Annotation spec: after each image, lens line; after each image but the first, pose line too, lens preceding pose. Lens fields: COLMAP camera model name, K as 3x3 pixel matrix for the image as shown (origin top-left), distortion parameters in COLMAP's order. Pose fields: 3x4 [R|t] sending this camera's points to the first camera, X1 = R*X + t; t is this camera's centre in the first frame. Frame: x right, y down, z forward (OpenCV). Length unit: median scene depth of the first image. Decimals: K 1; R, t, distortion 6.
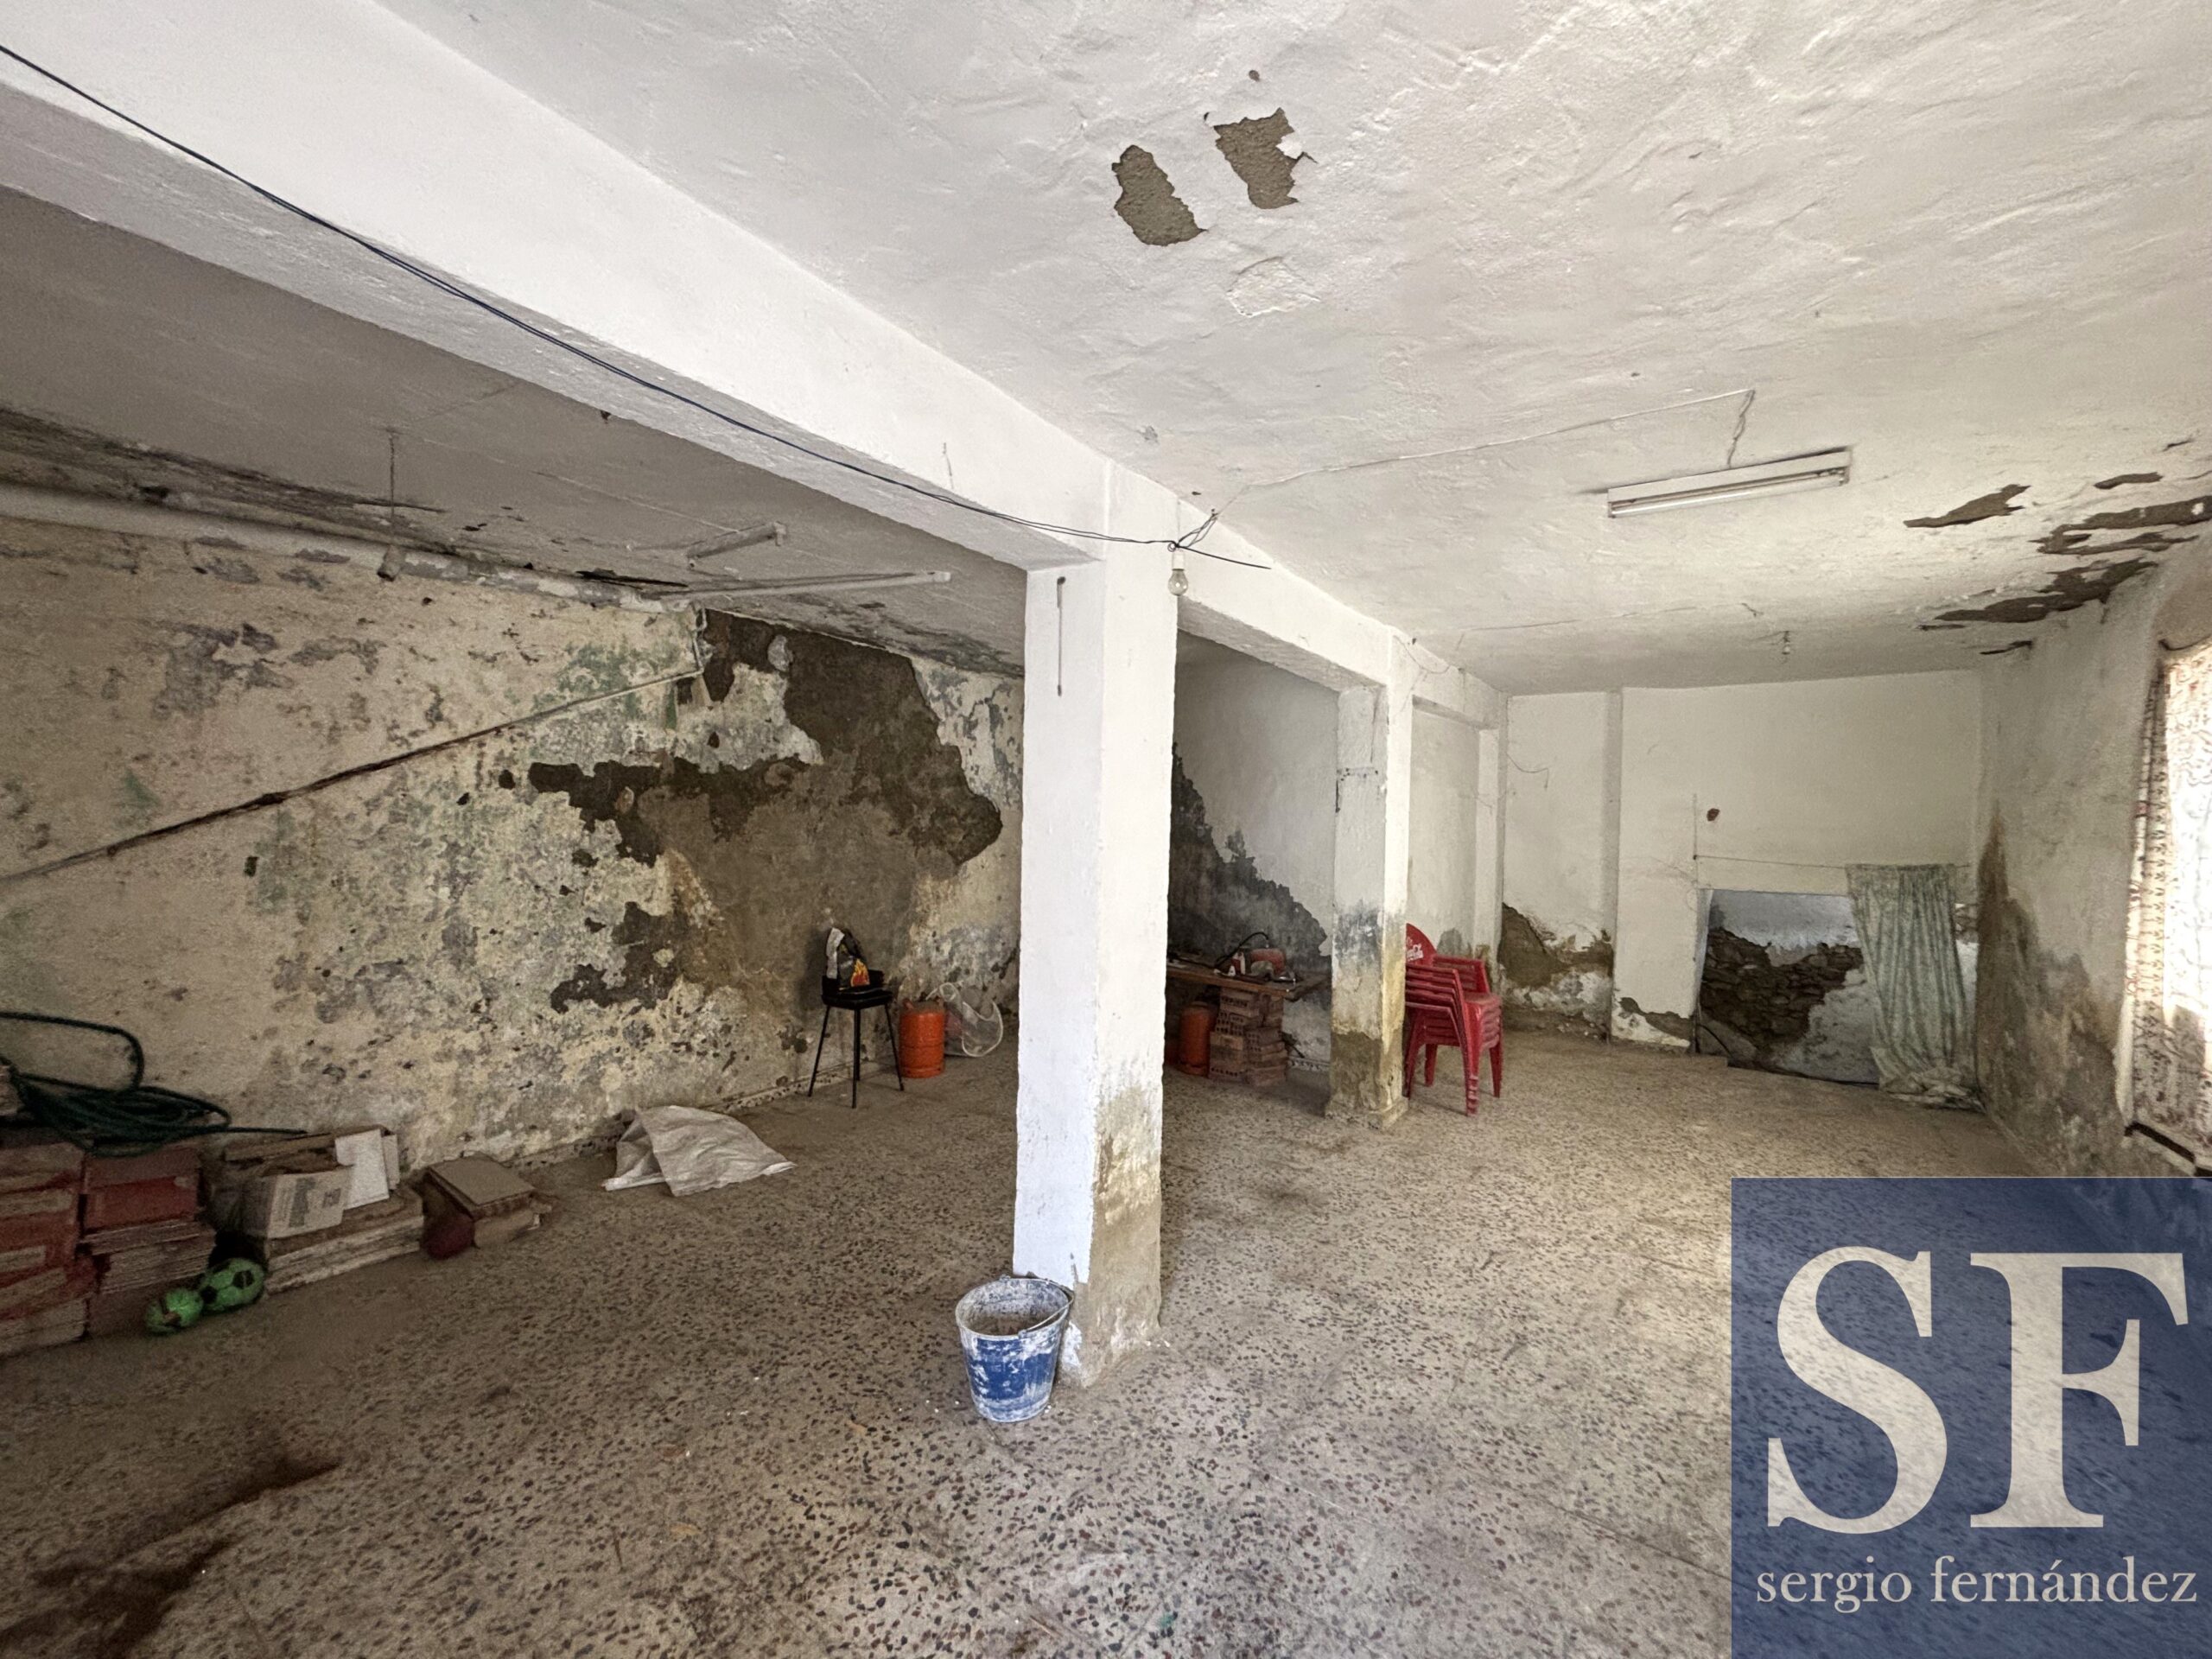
lens RADIAL K [[898.4, 0, 1107.7], [0, 898.4, 828.4], [0, 0, 1]] dist [0.013277, -0.000463]
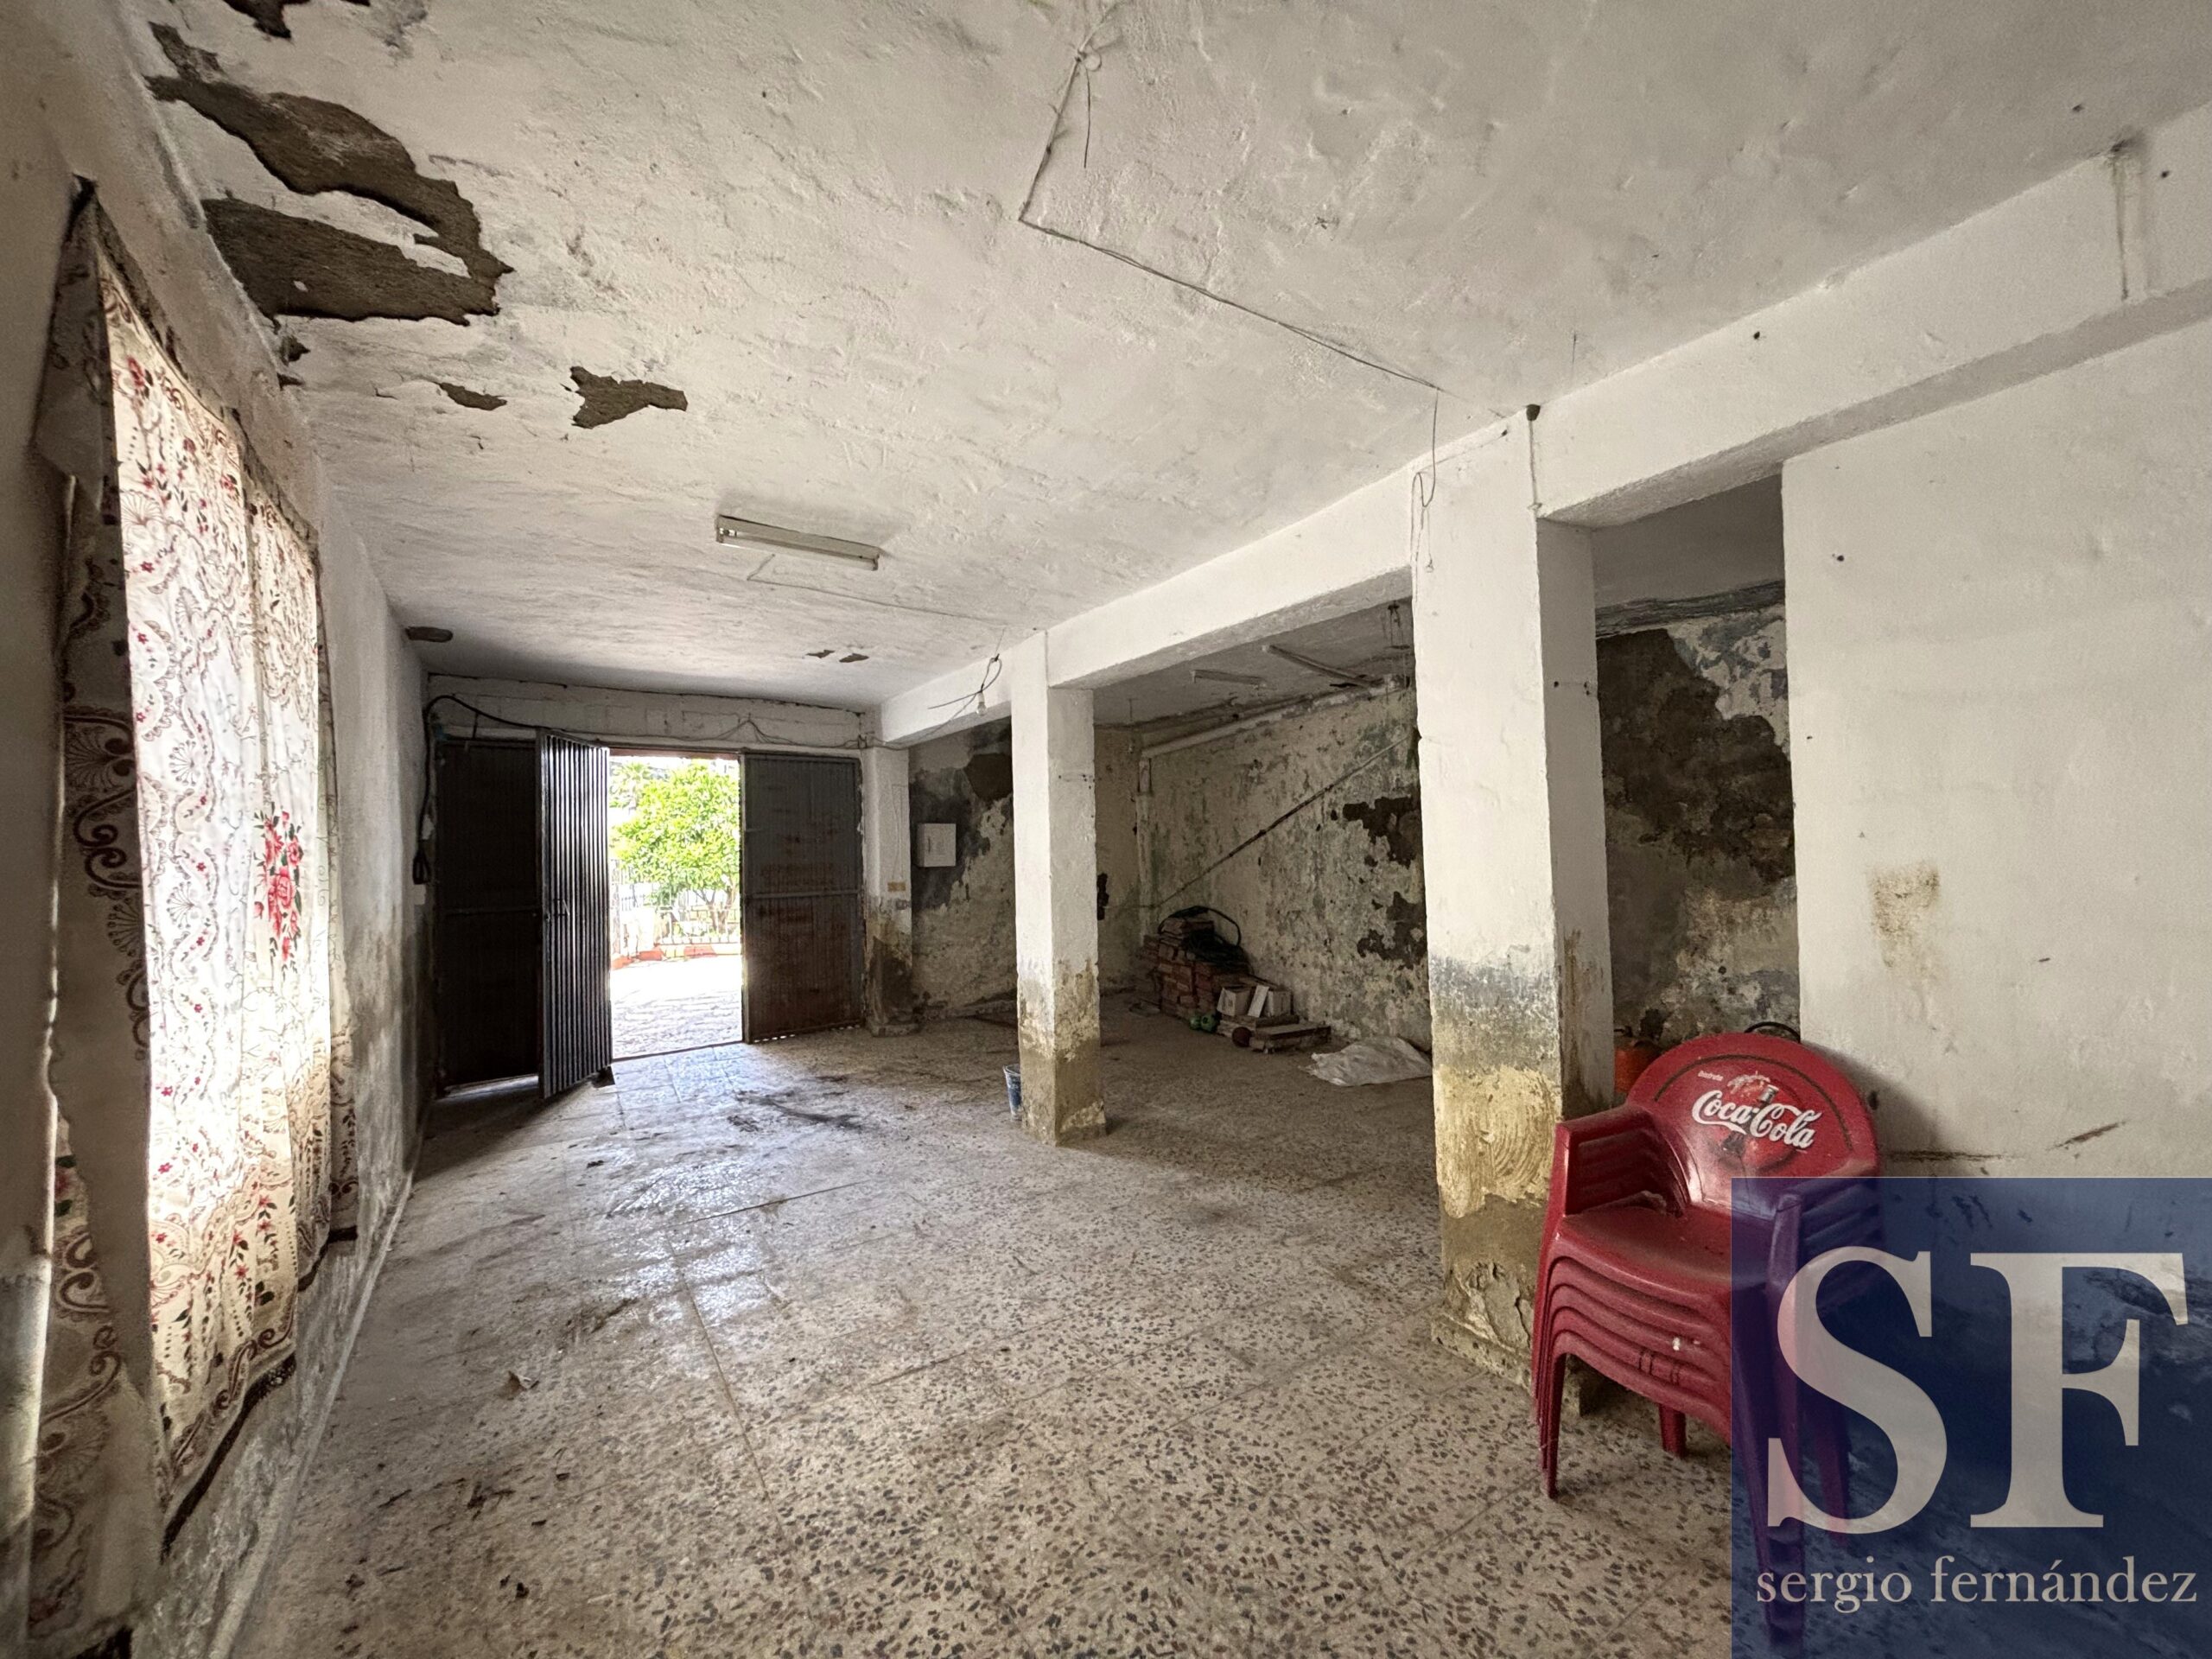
lens RADIAL K [[898.4, 0, 1105.7], [0, 898.4, 829.3], [0, 0, 1]] dist [0.013277, -0.000463]
pose [[-0.380860, -0.041806, -0.923687, 1.059663], [-0.000843, 0.998993, -0.044867, 0.049477], [0.924632, -0.016310, -0.380512, 1.192585]]
